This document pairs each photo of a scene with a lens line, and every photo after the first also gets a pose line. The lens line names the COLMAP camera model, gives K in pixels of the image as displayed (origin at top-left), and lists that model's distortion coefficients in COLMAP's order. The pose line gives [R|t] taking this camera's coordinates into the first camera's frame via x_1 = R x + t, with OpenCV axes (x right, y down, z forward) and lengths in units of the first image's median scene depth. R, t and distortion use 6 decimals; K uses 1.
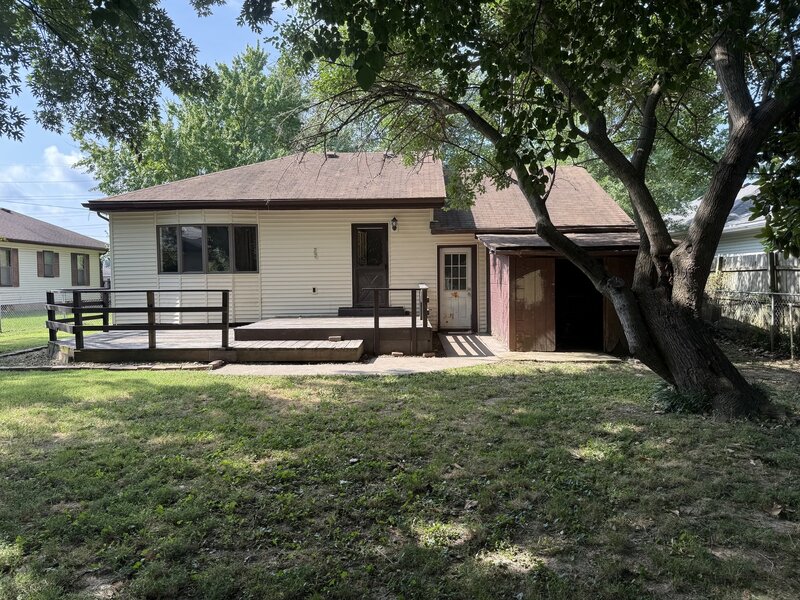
lens RADIAL K [[561.8, 0, 404.7], [0, 561.8, 301.7], [0, 0, 1]] dist [0.070241, -0.079715]
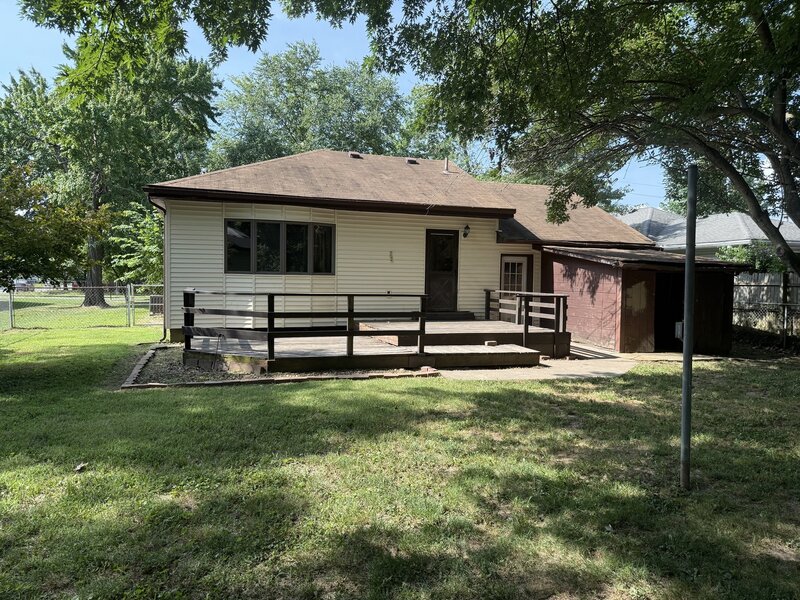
lens RADIAL K [[561.8, 0, 401.7], [0, 561.8, 296.6], [0, 0, 1]] dist [0.070241, -0.079715]
pose [[0.940469, 0.016290, 0.339489, -0.480154], [-0.012454, 0.999832, -0.013475, -0.002729], [-0.339652, 0.008444, 0.940513, 0.066269]]
